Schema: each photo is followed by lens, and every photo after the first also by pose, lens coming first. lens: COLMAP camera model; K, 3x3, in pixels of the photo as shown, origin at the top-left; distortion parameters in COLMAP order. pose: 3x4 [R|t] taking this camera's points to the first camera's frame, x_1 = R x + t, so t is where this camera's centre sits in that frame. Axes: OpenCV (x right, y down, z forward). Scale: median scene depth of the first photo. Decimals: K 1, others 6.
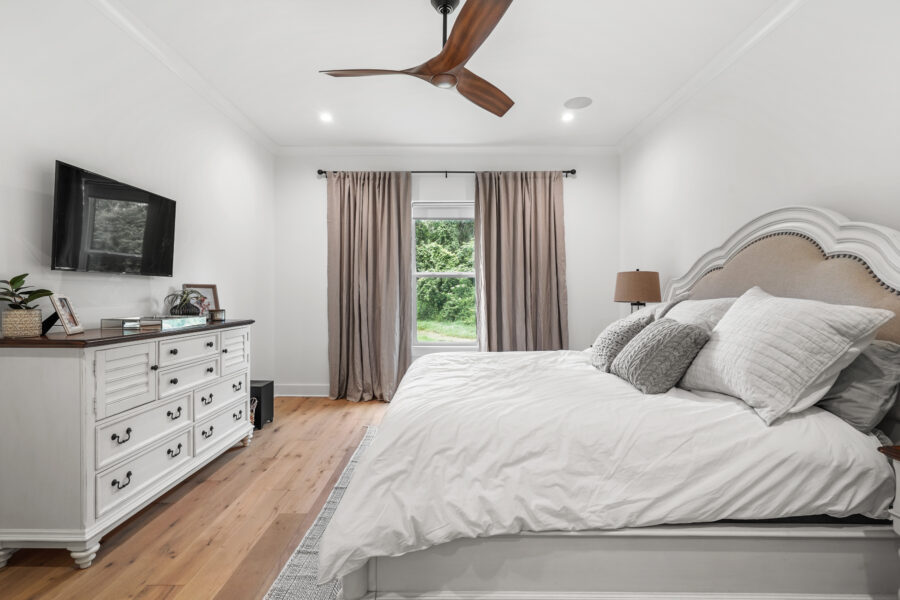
lens RADIAL K [[417.8, 0, 449.2], [0, 417.8, 290.5], [0, 0, 1]] dist [-0.000057, 0.000735]
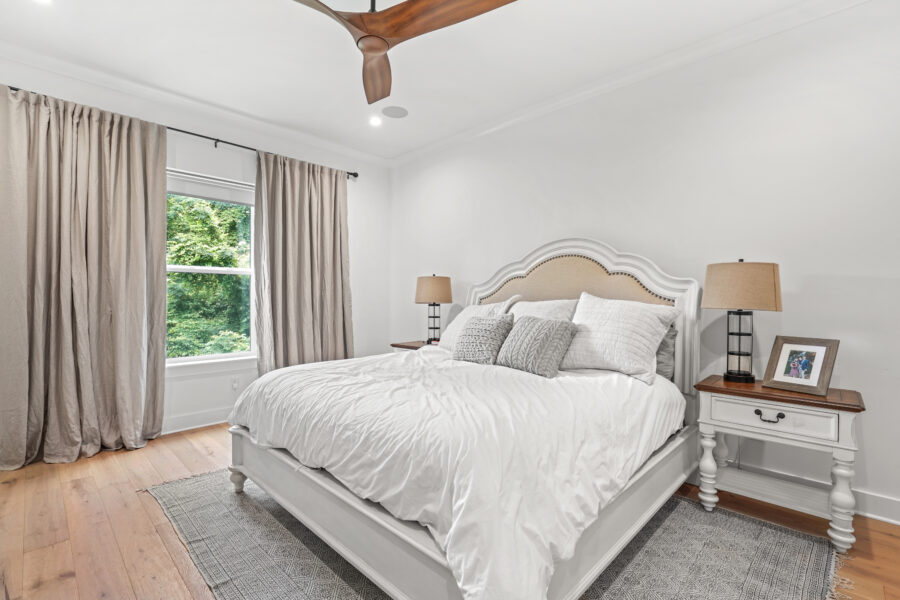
lens RADIAL K [[402.7, 0, 444.0], [0, 402.7, 295.8], [0, 0, 1]] dist [0.000346, 0.001361]
pose [[0.708726, 0.006248, 0.705456, -0.247947], [-0.013327, 0.999901, 0.004532, 0.001704], [-0.705358, -0.012613, 0.708739, 0.157408]]
